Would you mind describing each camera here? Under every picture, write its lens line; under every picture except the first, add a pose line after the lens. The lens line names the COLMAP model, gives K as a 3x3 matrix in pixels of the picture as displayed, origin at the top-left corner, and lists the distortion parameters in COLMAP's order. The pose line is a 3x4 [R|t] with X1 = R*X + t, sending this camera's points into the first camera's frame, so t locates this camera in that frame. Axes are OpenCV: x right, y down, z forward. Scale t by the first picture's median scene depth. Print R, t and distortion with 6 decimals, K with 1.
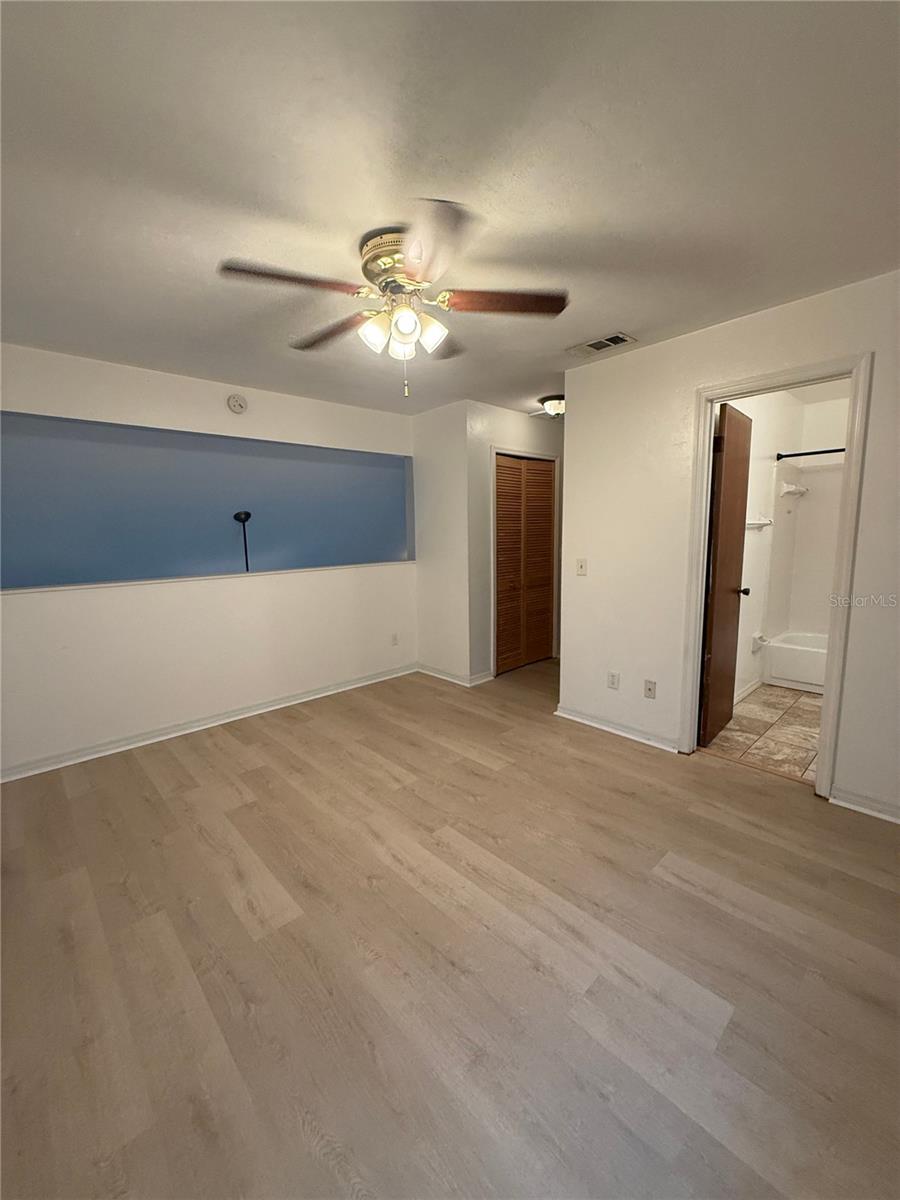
lens RADIAL K [[481.3, 0, 452.3], [0, 481.3, 595.4], [0, 0, 1]] dist [-0.000661, 0.000422]
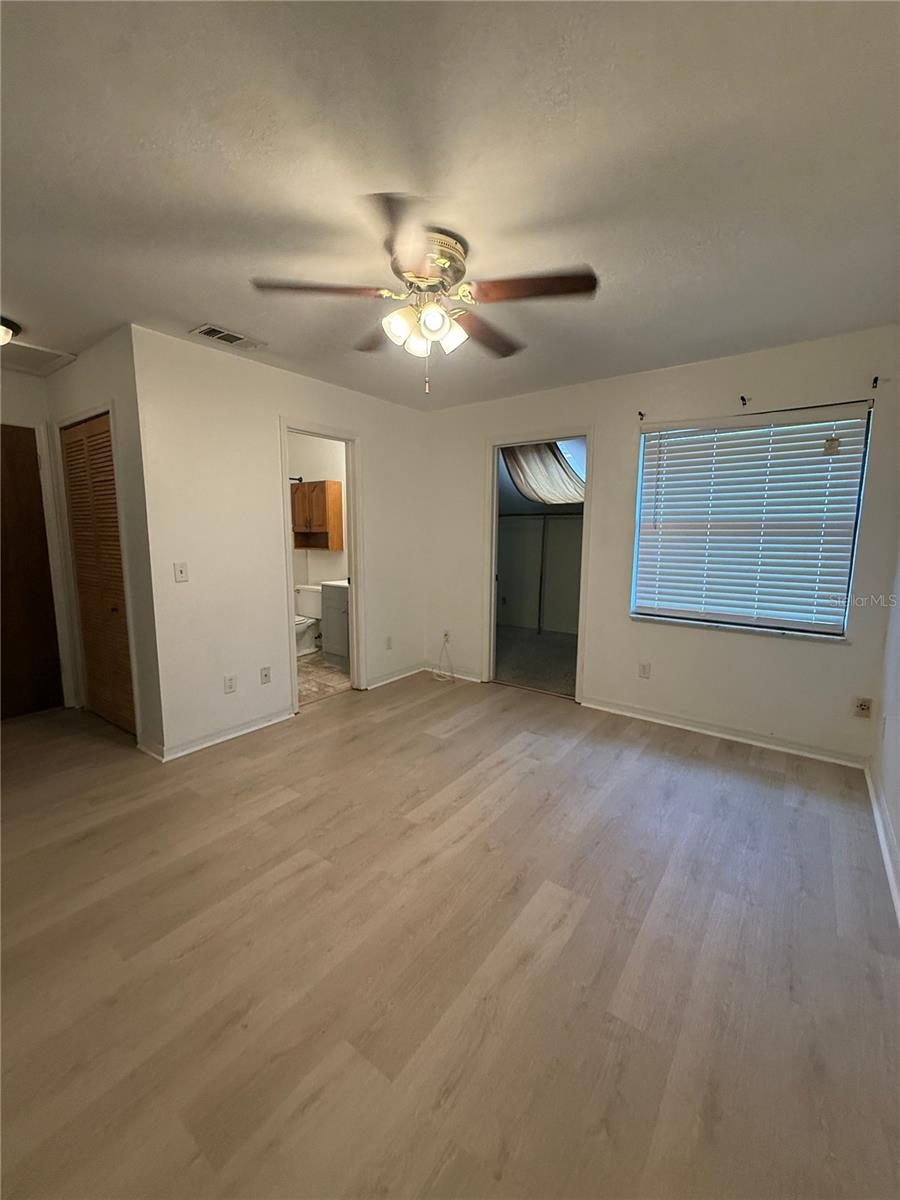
lens RADIAL K [[481.3, 0, 449.4], [0, 481.3, 597.5], [0, 0, 1]] dist [-0.000661, 0.000422]
pose [[-0.179417, -0.119074, 0.976540, -0.830852], [0.131480, 0.980840, 0.143755, -0.094771], [-0.974948, 0.154187, -0.160324, 0.858543]]
